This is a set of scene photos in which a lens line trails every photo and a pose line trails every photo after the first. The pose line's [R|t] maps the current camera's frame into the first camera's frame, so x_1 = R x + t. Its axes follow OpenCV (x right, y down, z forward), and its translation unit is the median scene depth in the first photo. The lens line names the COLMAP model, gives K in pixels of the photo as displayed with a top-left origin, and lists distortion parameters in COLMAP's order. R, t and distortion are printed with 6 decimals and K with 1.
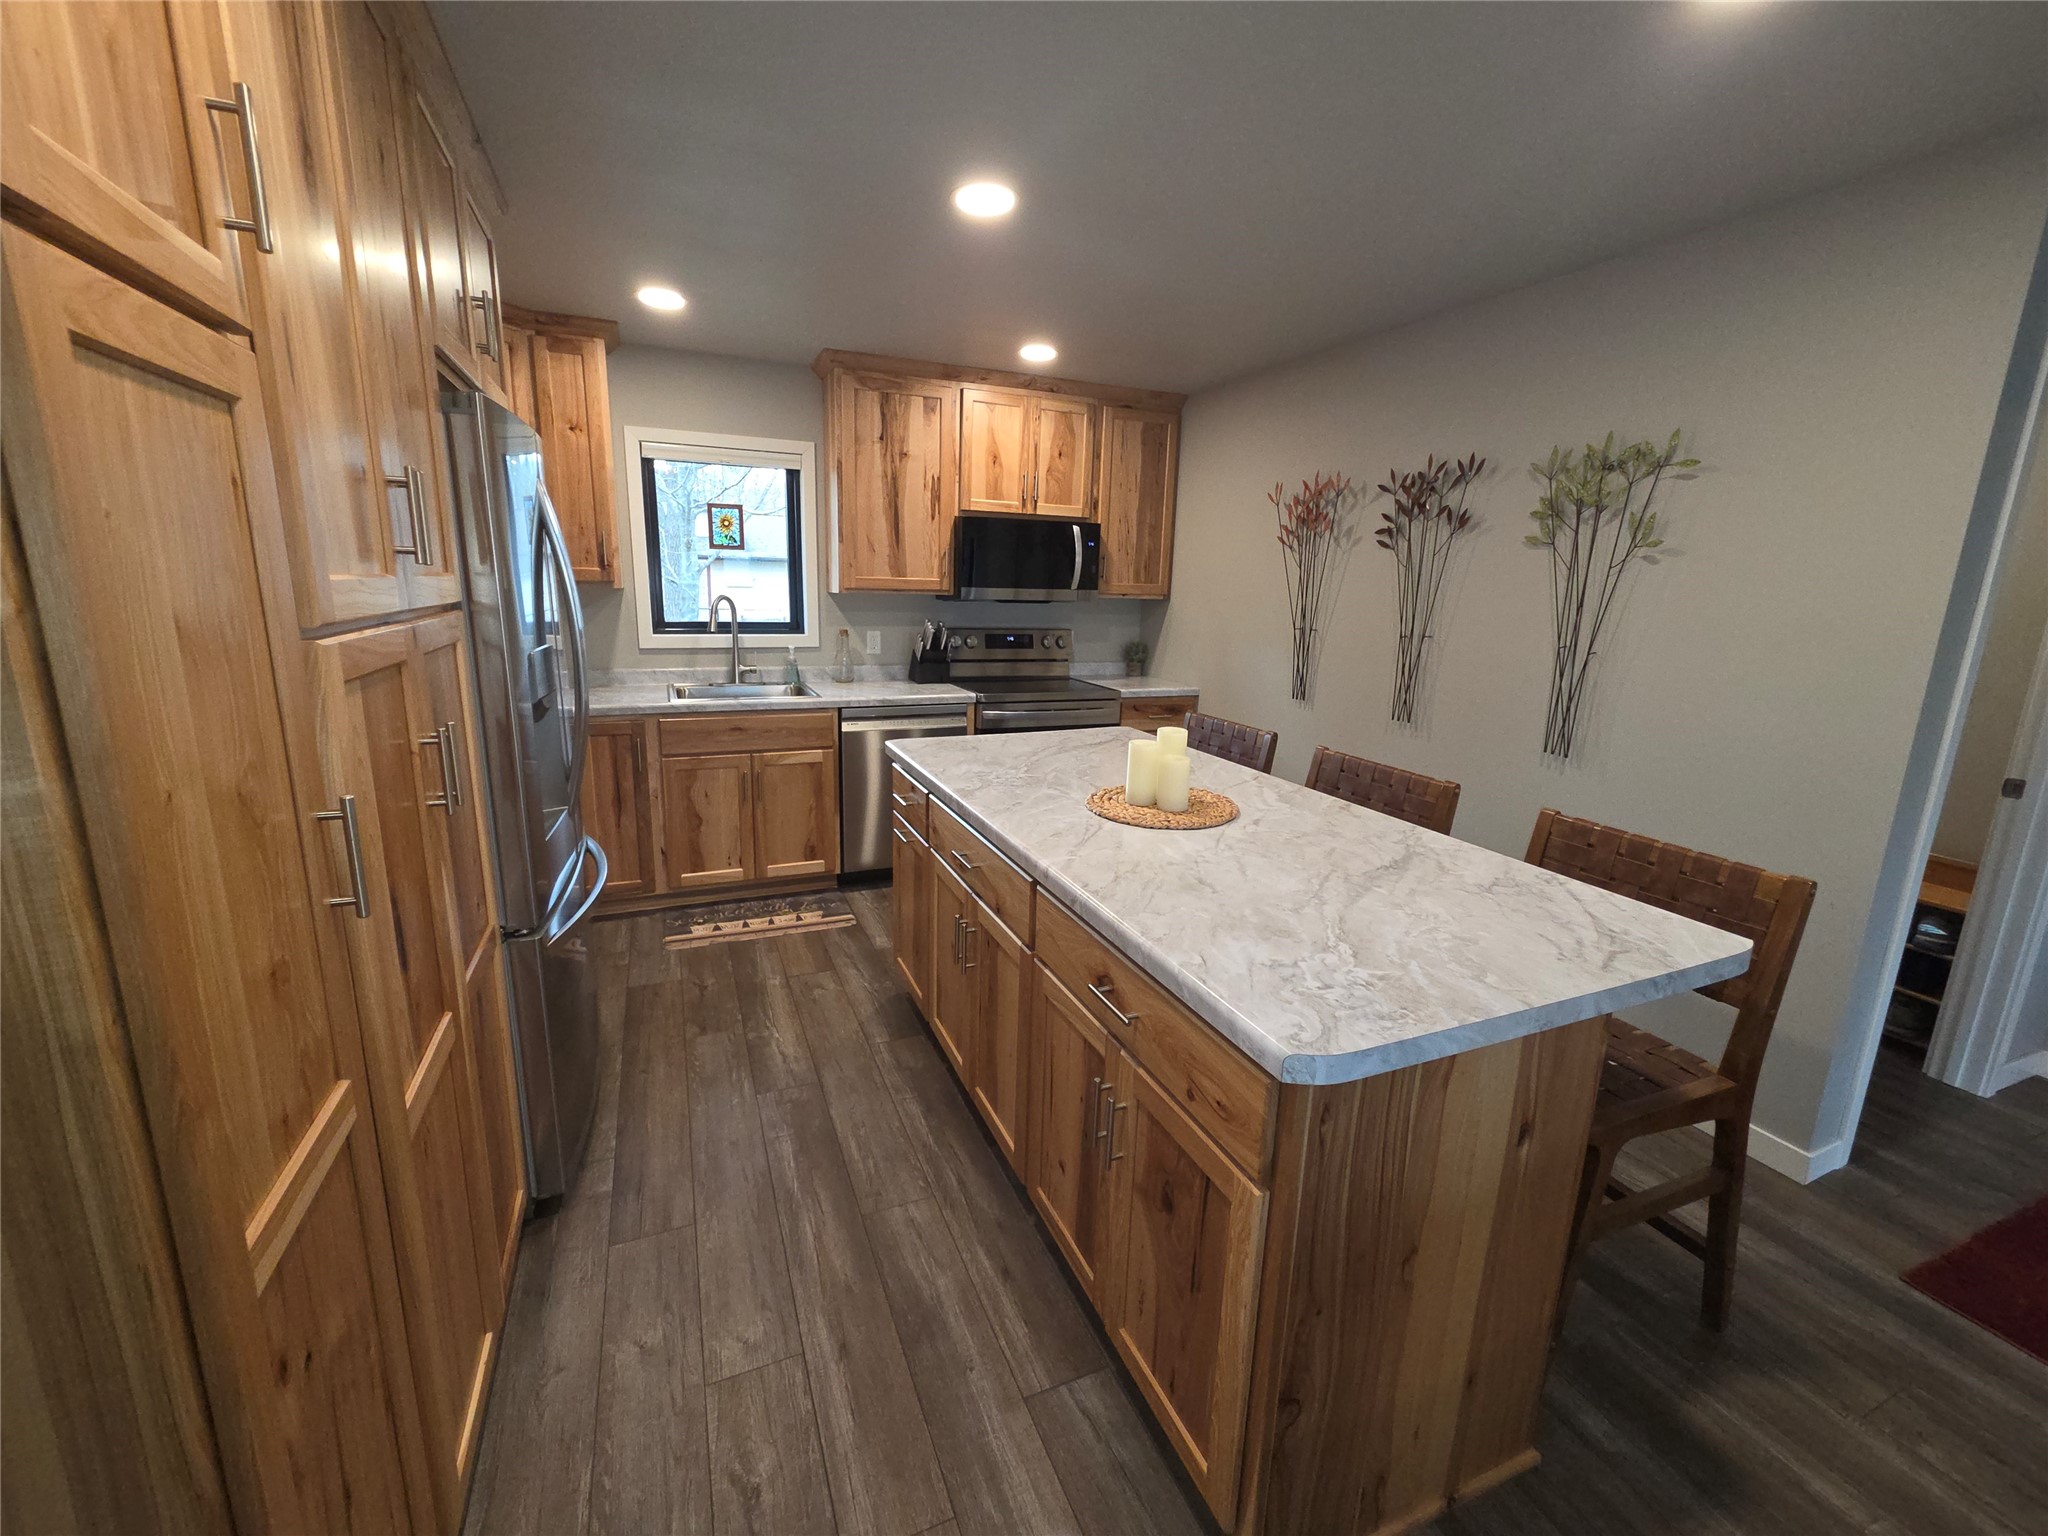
lens RADIAL K [[835.0, 0, 1019.5], [0, 835.0, 753.5], [0, 0, 1]] dist [0.003575, -0.000873]
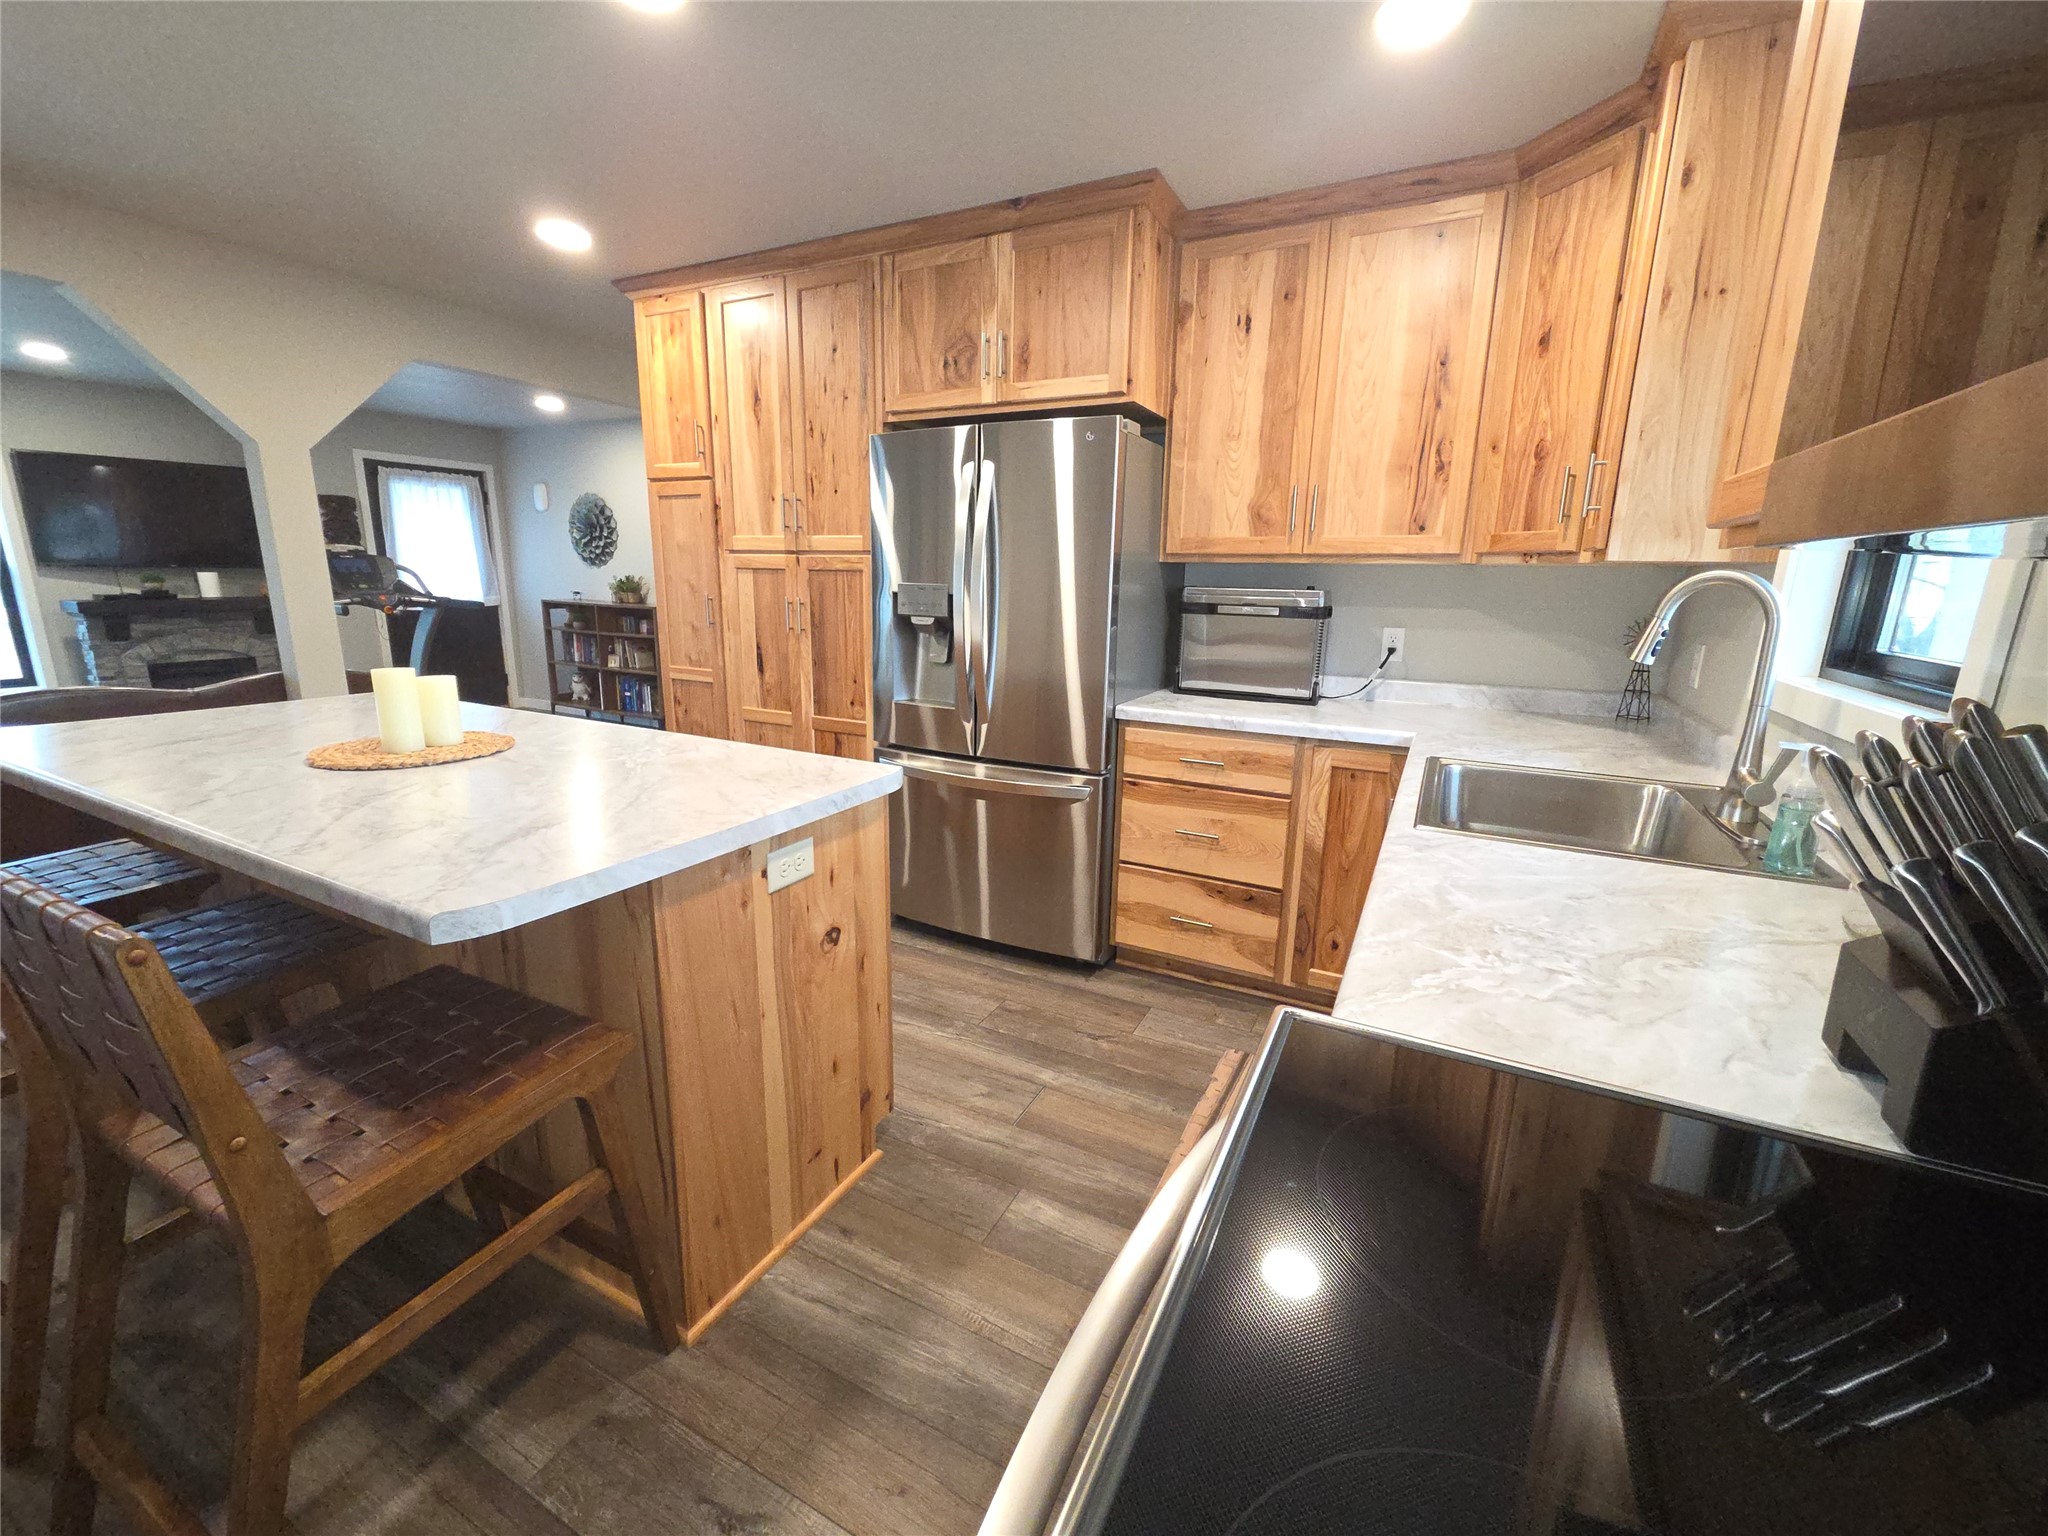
lens RADIAL K [[835.0, 0, 1021.1], [0, 835.0, 756.5], [0, 0, 1]] dist [0.003575, -0.000873]
pose [[-0.769726, 0.099094, -0.630636, 0.125693], [-0.167750, 0.921763, 0.349589, -0.187280], [0.615940, 0.374877, -0.692882, 1.074435]]
